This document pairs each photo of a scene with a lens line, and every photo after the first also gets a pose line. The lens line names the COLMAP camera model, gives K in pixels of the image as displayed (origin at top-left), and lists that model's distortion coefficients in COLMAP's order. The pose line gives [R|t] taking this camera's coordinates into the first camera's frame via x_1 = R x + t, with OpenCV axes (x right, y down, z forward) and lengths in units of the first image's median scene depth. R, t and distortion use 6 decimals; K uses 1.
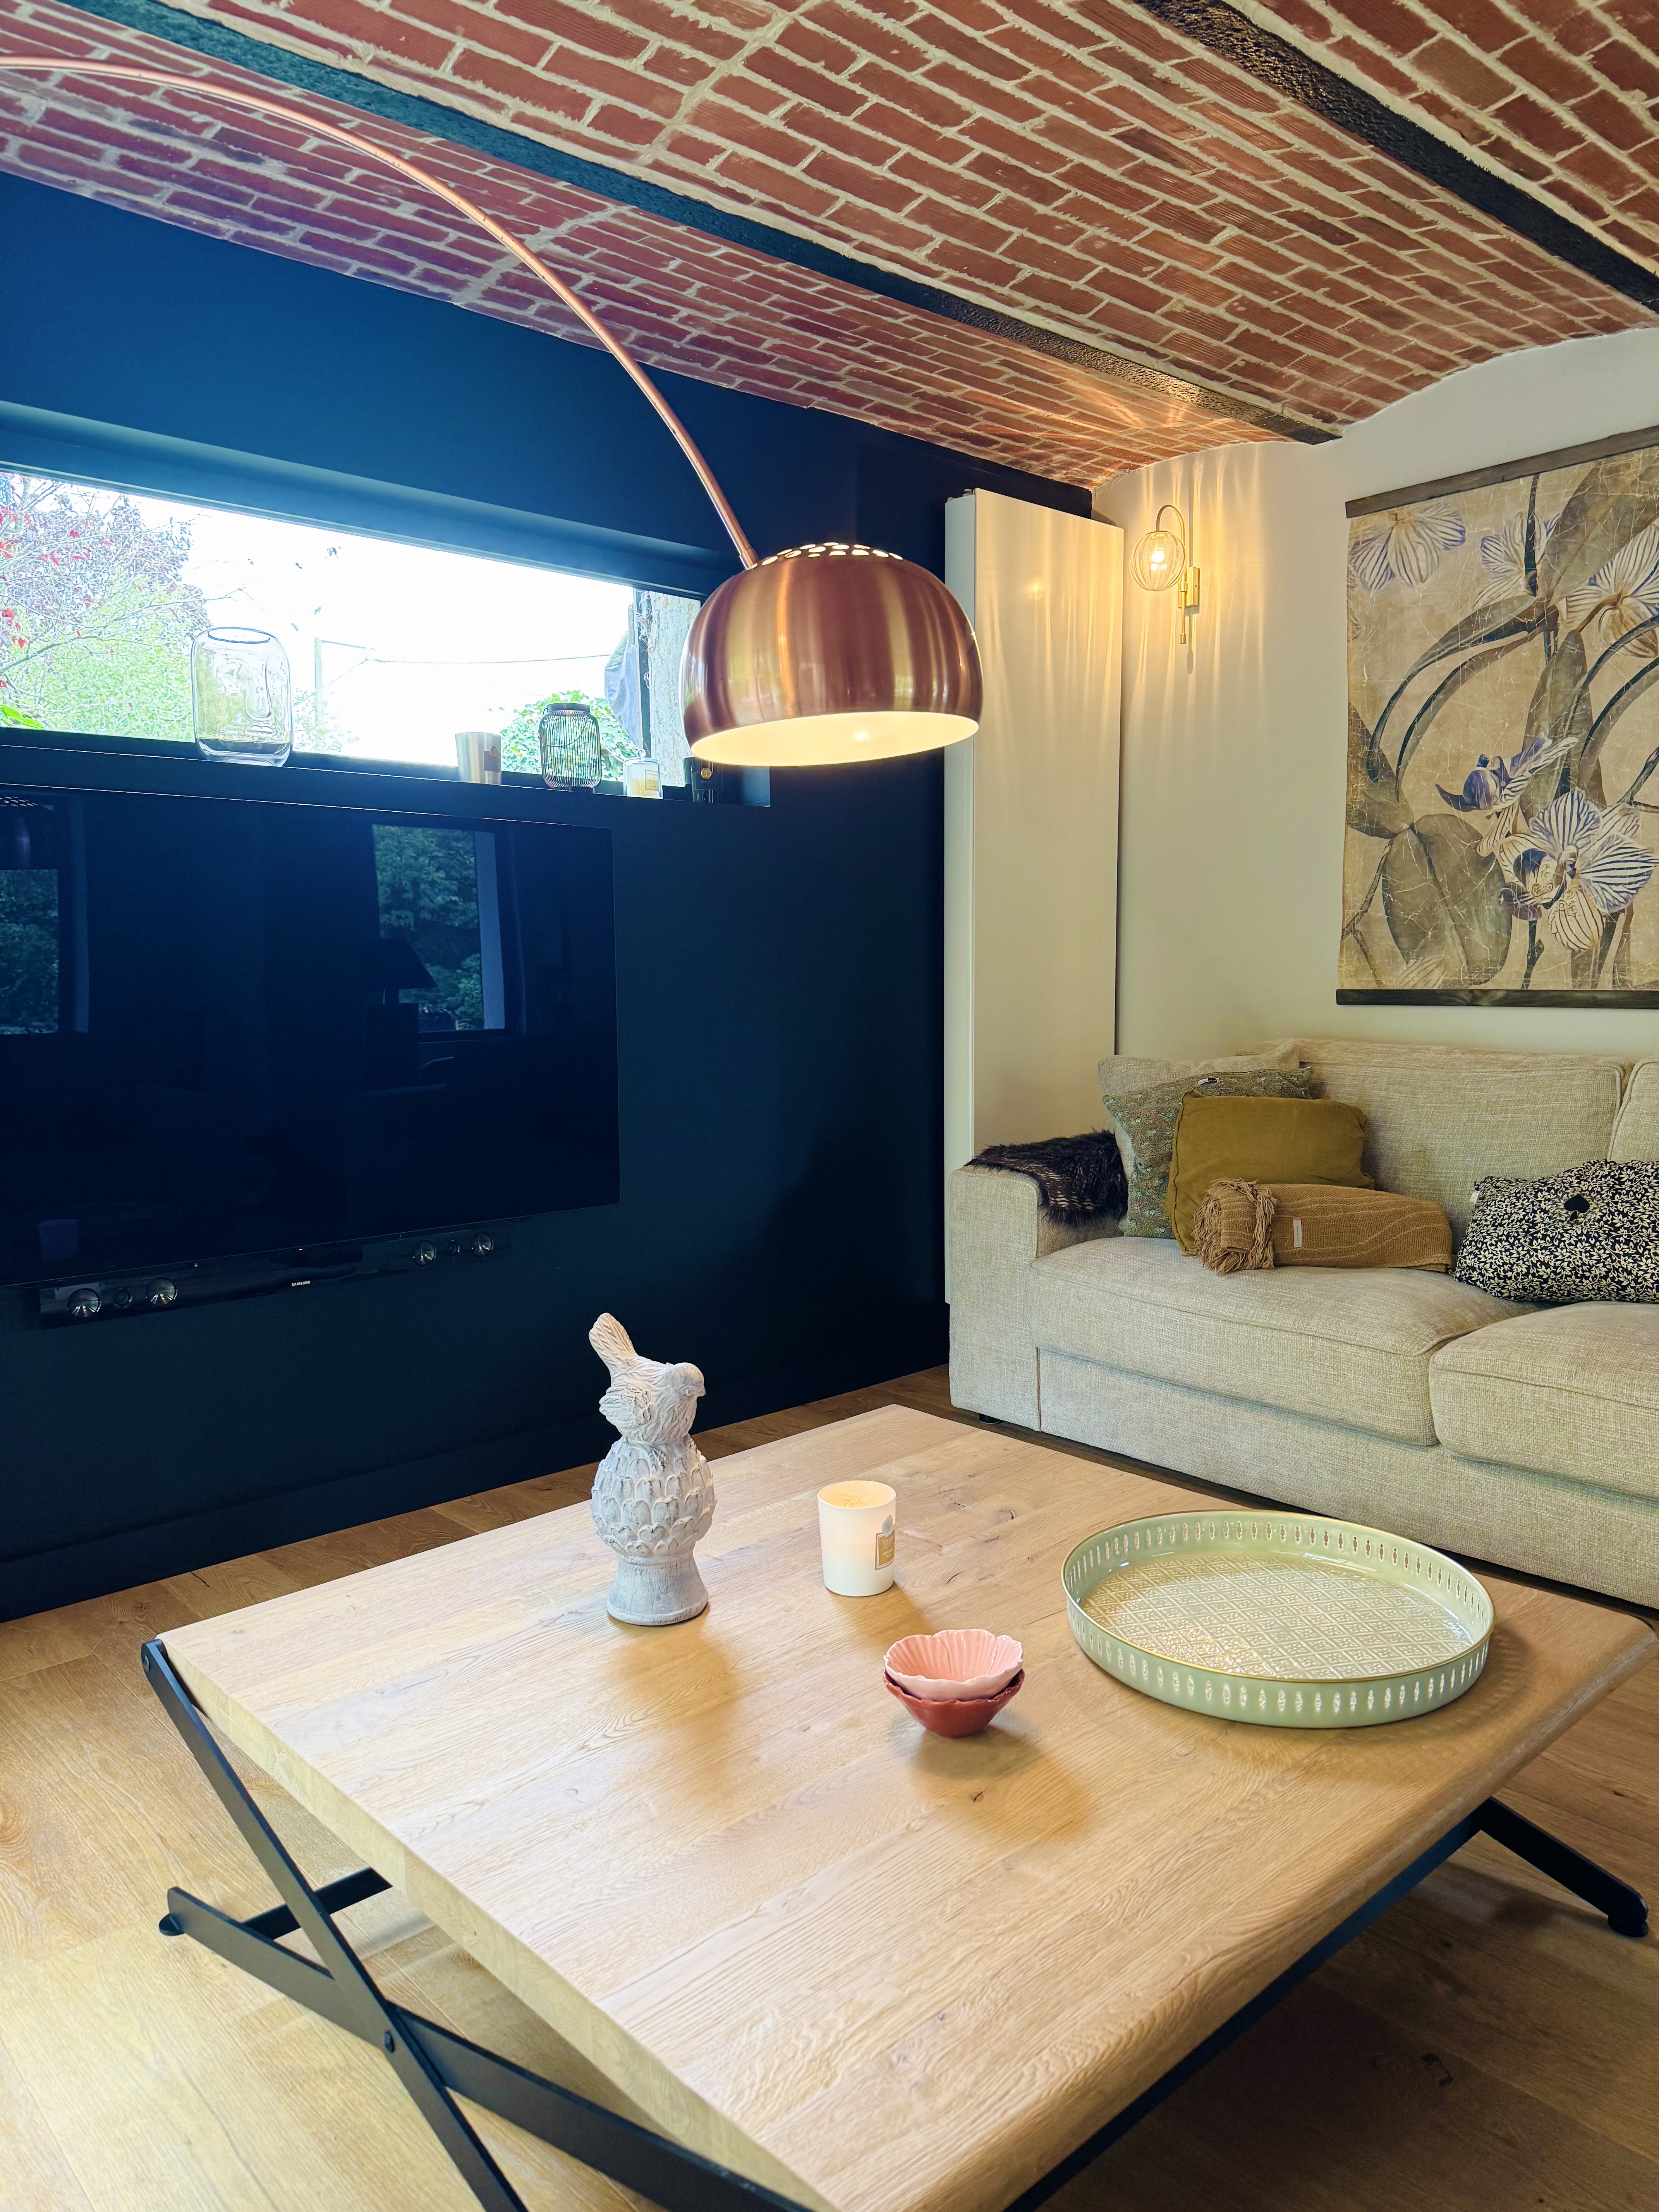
lens RADIAL K [[1574.8, 0, 826.0], [0, 1574.8, 1105.1], [0, 0, 1]] dist [0.024067, -0.027052]
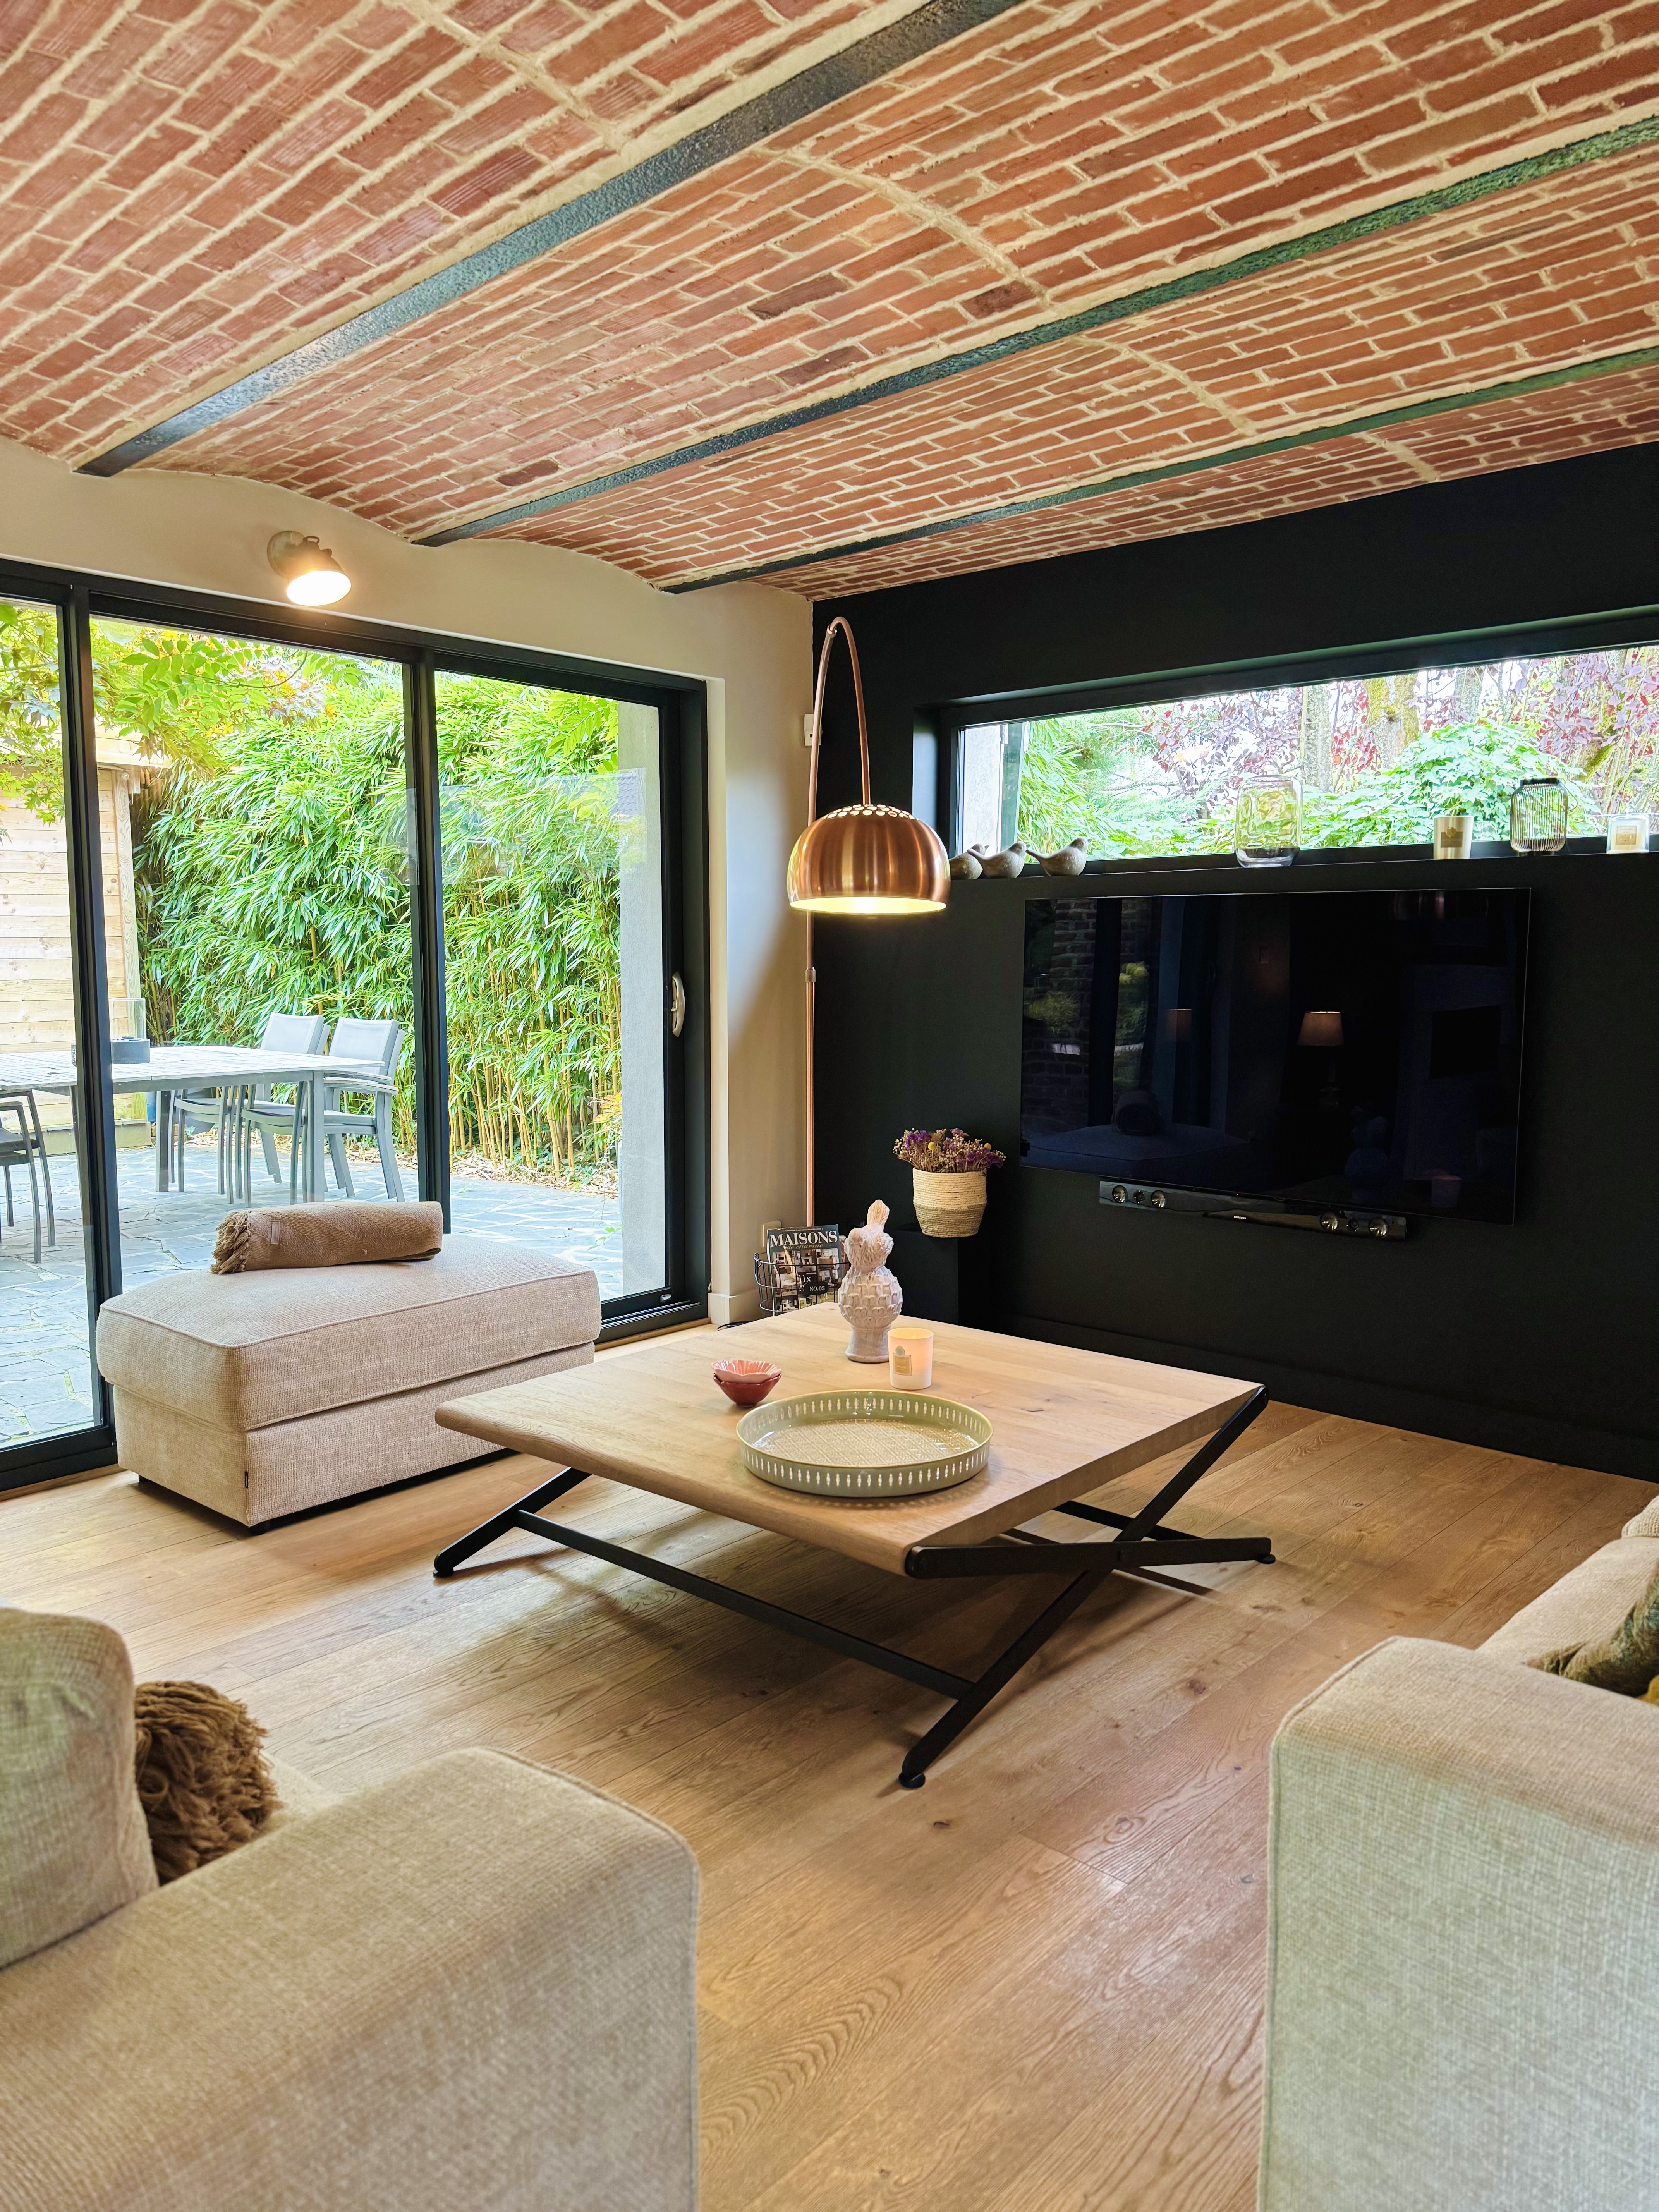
lens RADIAL K [[1574.8, 0, 825.2], [0, 1574.8, 1109.0], [0, 0, 1]] dist [0.024067, -0.027052]
pose [[0.092756, 0.119269, -0.988520, 1.231974], [-0.091778, 0.989597, 0.110787, -0.132259], [0.991450, 0.080448, 0.102737, 0.523862]]
